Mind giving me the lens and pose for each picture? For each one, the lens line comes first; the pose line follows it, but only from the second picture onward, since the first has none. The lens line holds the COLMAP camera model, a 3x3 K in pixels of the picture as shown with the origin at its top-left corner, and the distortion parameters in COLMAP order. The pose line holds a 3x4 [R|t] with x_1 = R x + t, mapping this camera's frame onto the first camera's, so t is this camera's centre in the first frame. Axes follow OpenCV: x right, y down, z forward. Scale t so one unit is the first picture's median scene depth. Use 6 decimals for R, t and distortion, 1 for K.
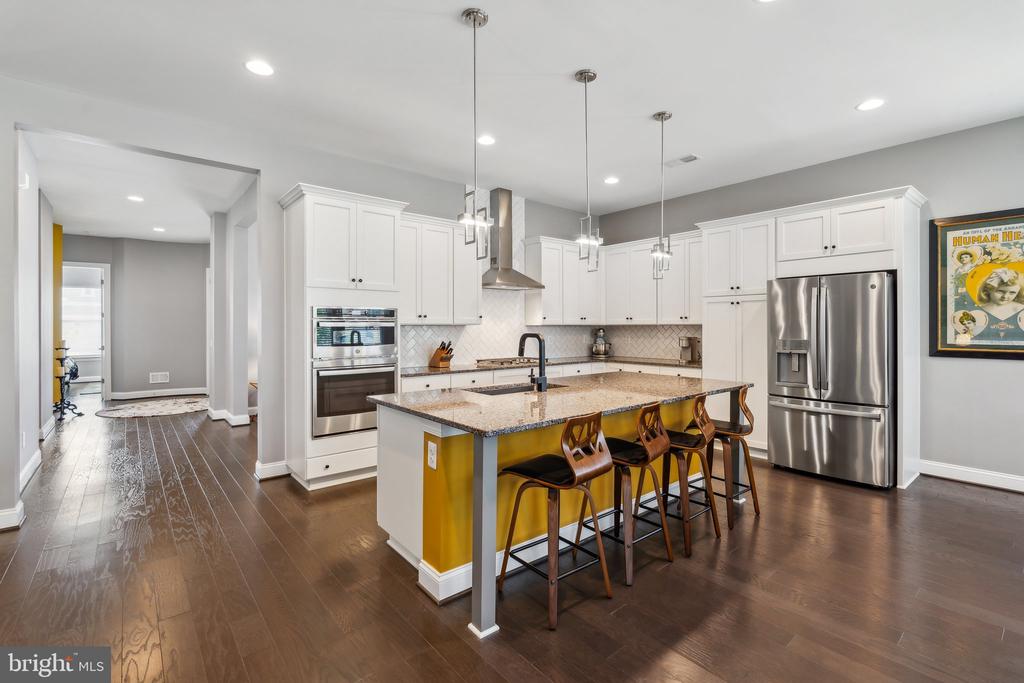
lens RADIAL K [[459.8, 0, 513.7], [0, 459.8, 330.8], [0, 0, 1]] dist [-0.002609, -0.000427]
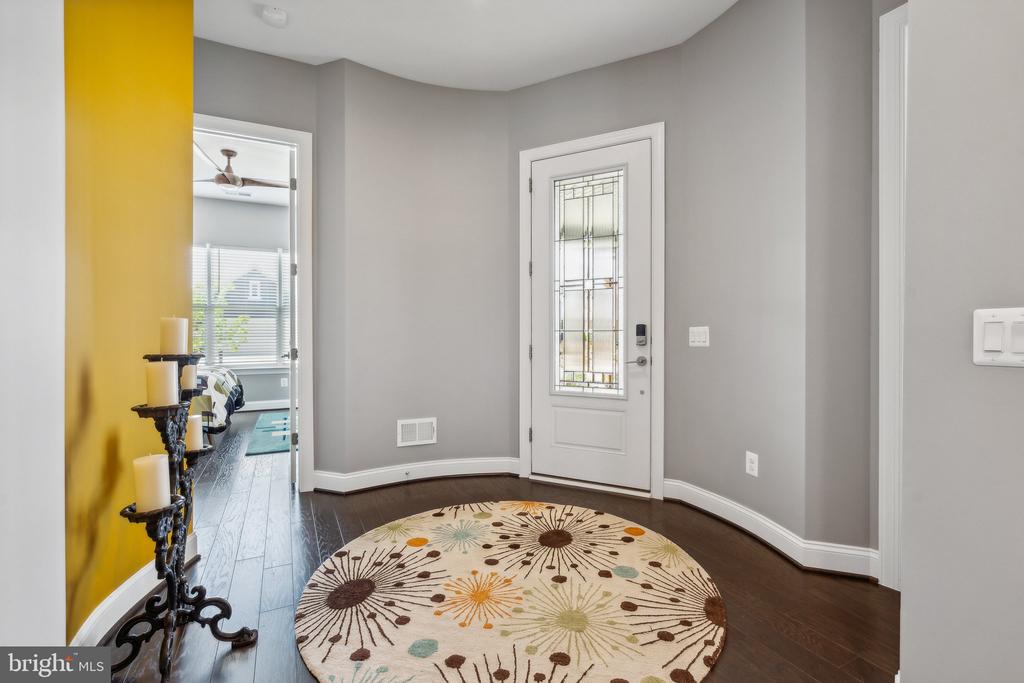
lens RADIAL K [[459.8, 0, 513.7], [0, 459.8, 338.0], [0, 0, 1]] dist [-0.002609, -0.000427]
pose [[0.972851, 0.001563, -0.231428, -0.457701], [-0.001004, 0.999996, 0.002533, 0.016857], [0.231431, -0.002232, 0.972849, 0.486859]]
